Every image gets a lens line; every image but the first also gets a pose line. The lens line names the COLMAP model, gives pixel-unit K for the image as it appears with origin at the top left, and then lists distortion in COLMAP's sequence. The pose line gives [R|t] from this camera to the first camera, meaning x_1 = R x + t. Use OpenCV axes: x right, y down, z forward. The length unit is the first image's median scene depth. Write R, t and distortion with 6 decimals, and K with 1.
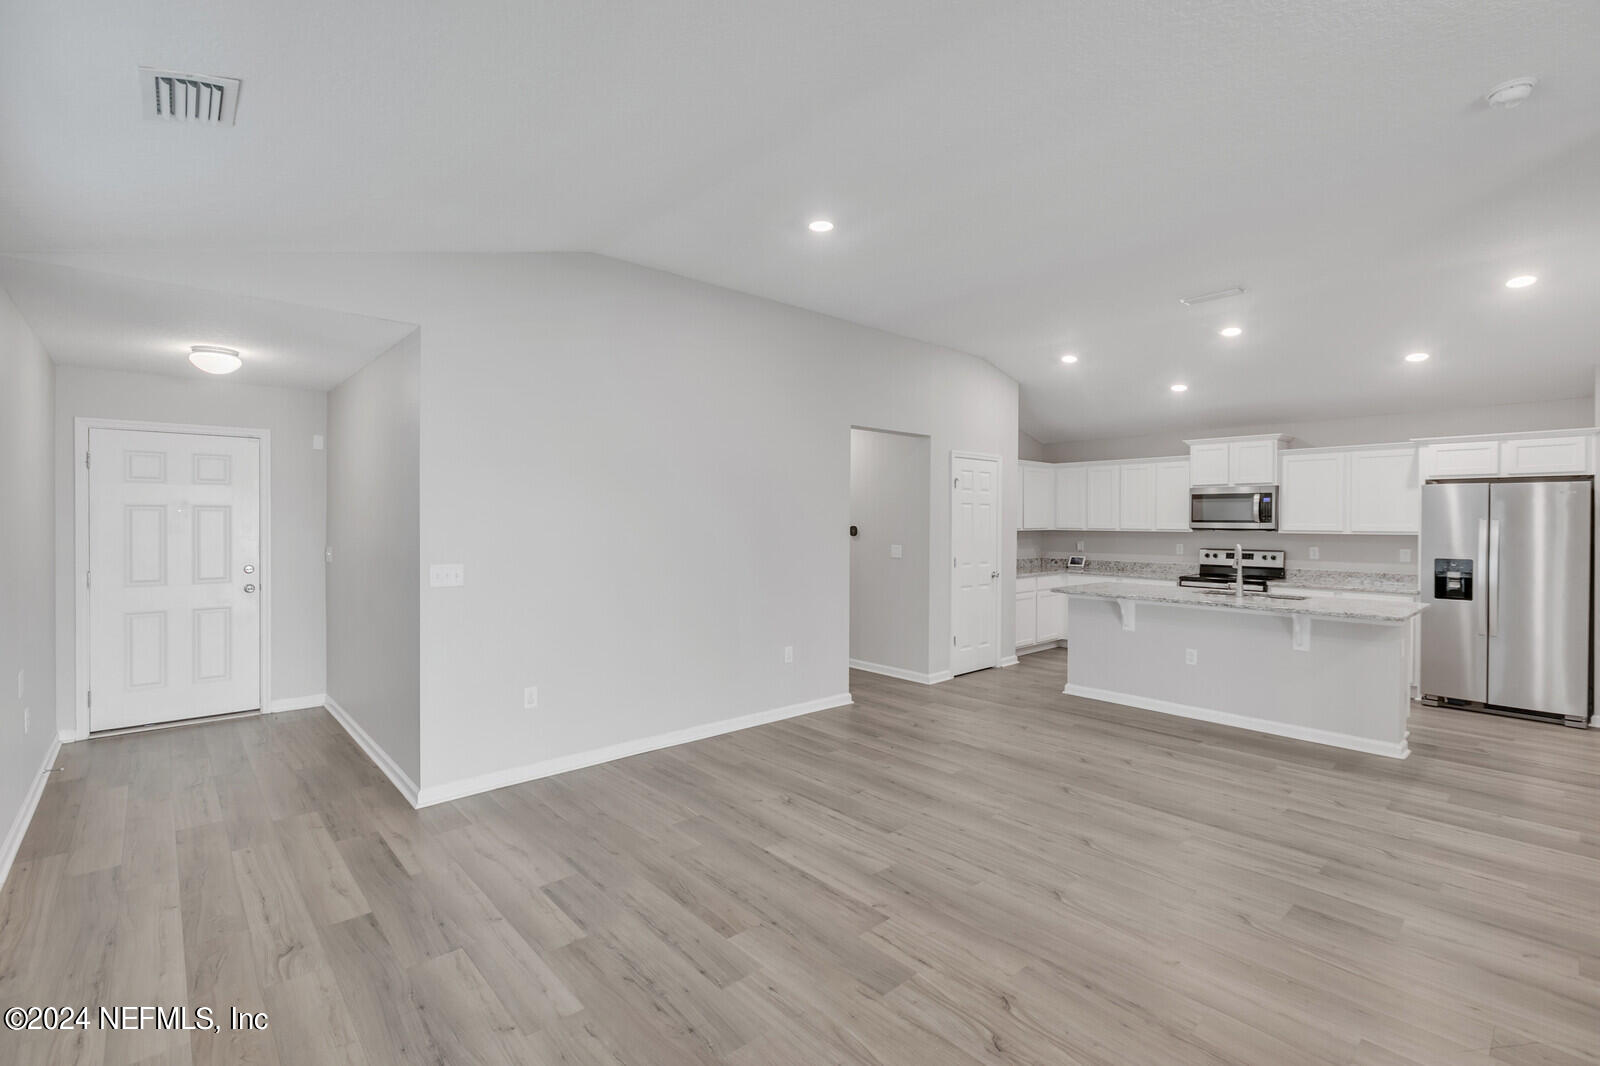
lens RADIAL K [[716.0, 0, 791.7], [0, 716.0, 515.7], [0, 0, 1]] dist [0.000208, -0.000132]
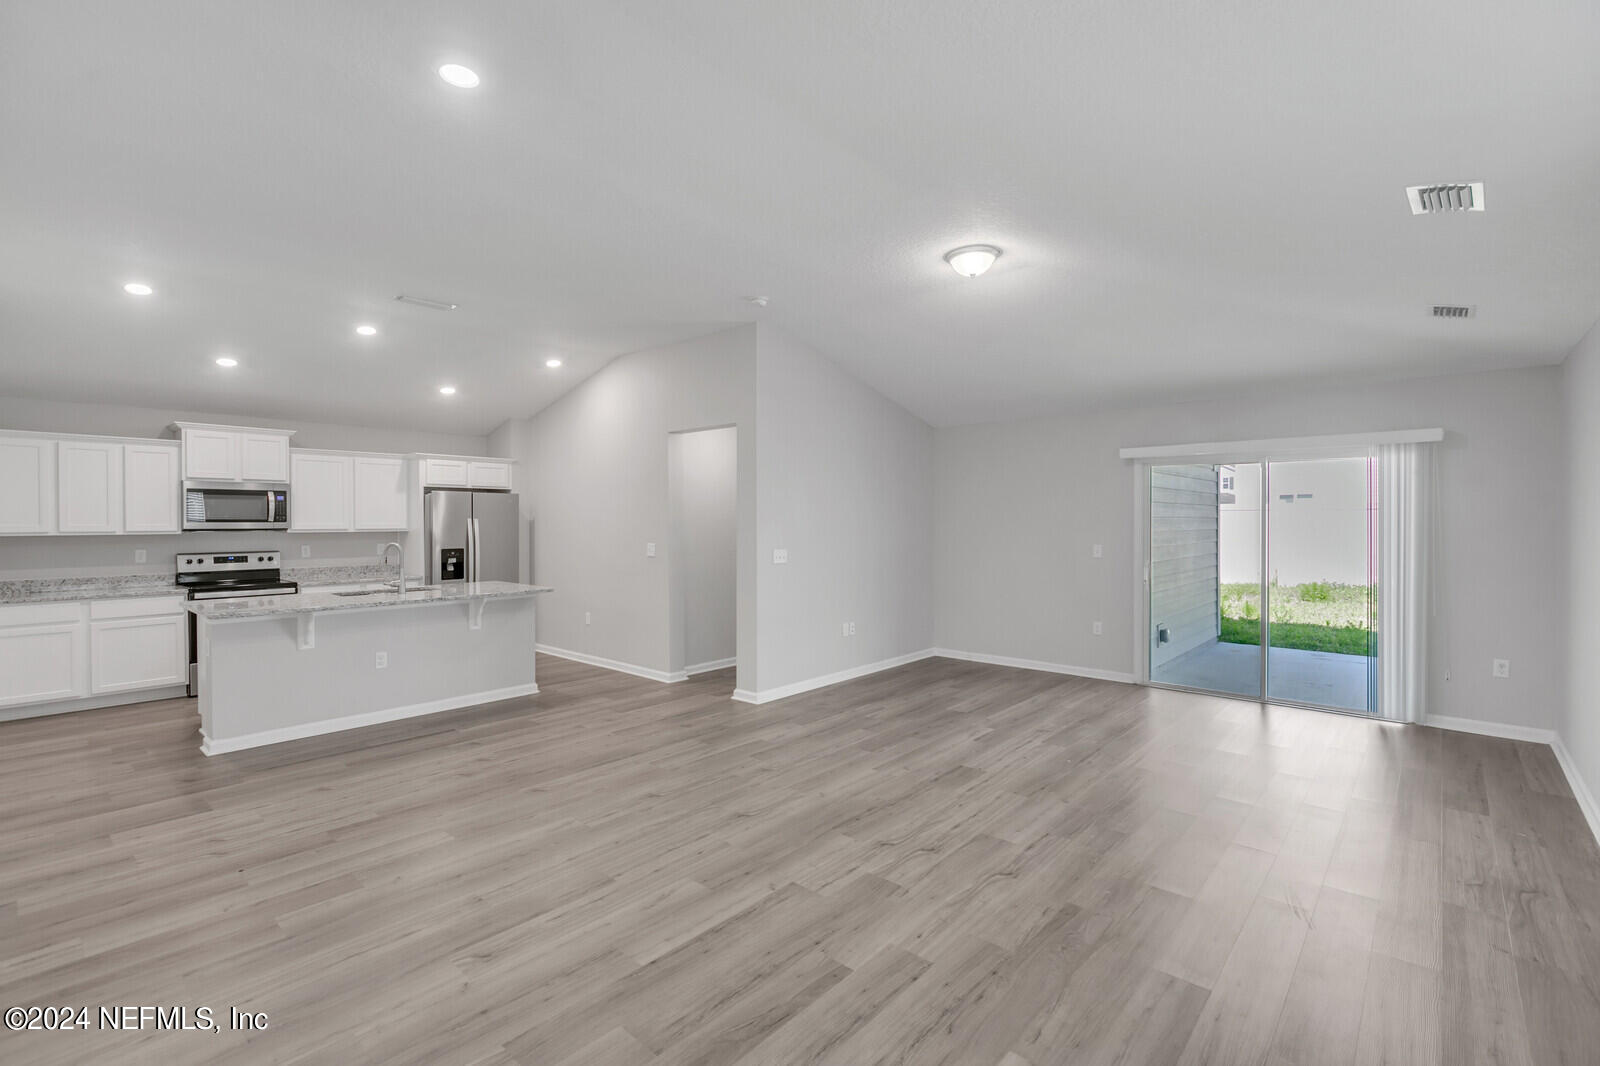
lens RADIAL K [[716.0, 0, 791.7], [0, 716.0, 515.7], [0, 0, 1]] dist [0.000208, -0.000132]
pose [[-0.109740, 0.002767, 0.993956, -0.581913], [-0.003966, 0.999987, -0.003221, 0.002703], [-0.993952, -0.004295, -0.109728, 0.685493]]
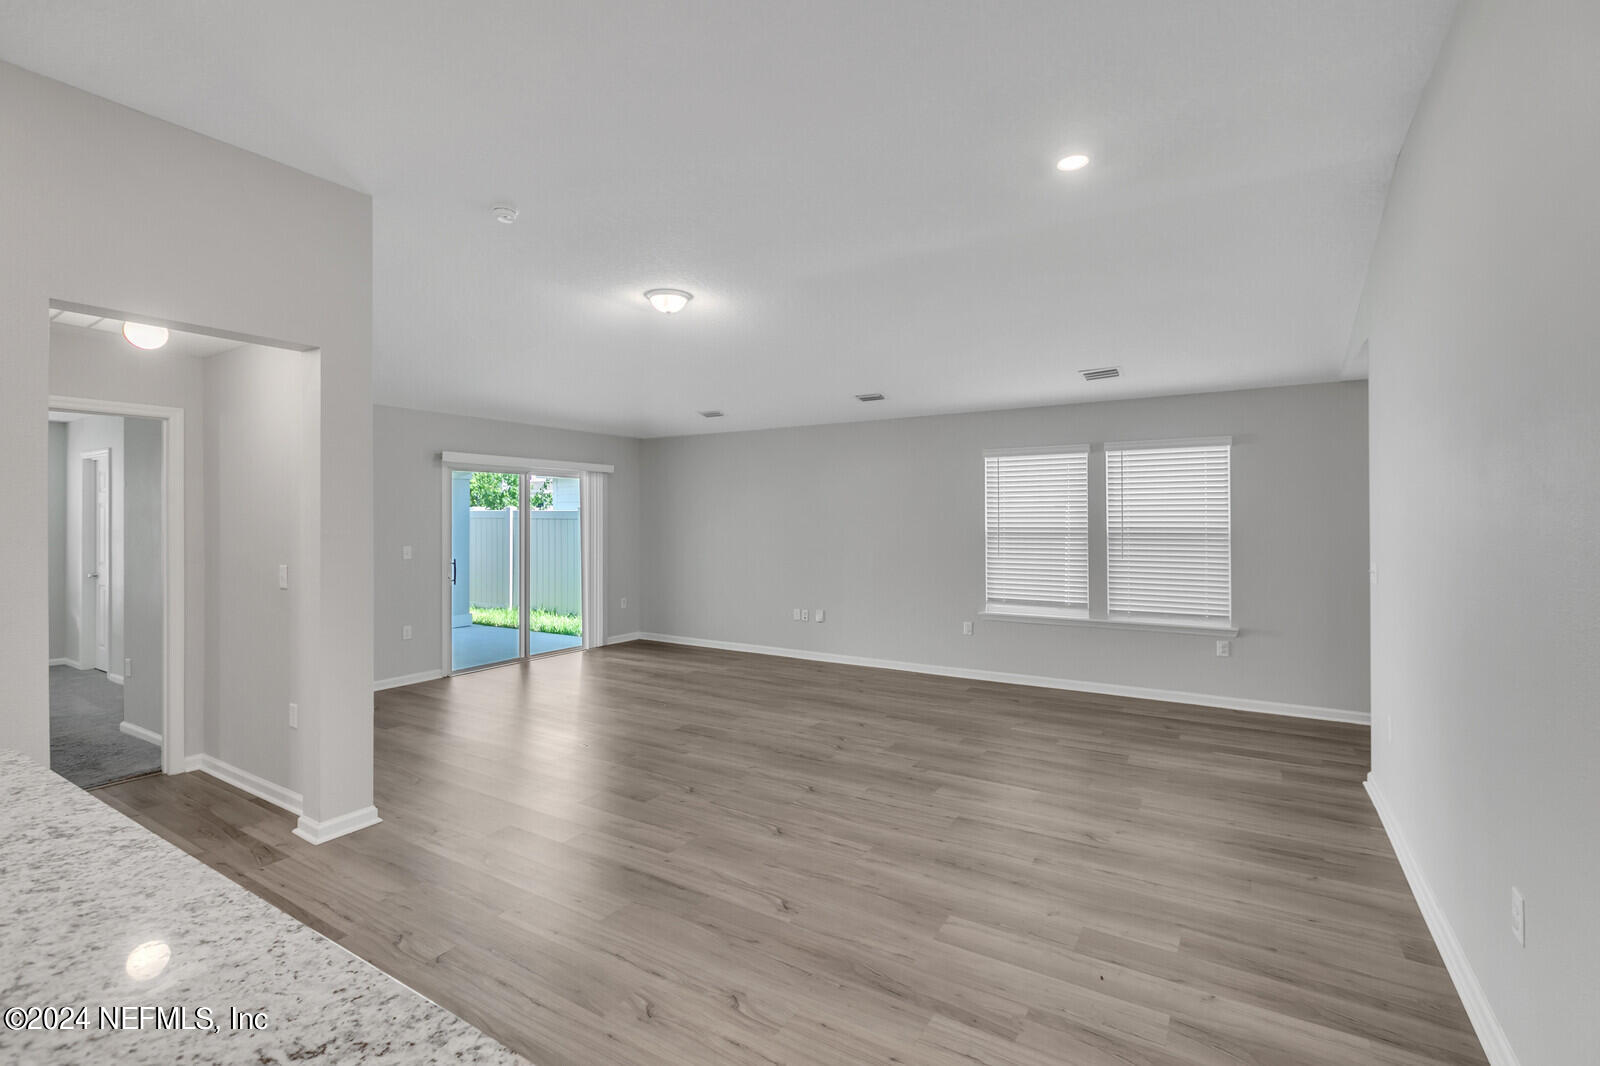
lens RADIAL K [[716.0, 0, 791.7], [0, 716.0, 515.7], [0, 0, 1]] dist [0.000208, -0.000132]
pose [[-0.960889, -0.002170, -0.276924, 0.513958], [0.000581, 0.999951, -0.009854, 0.008706], [0.276932, -0.009630, -0.960841, 1.509352]]
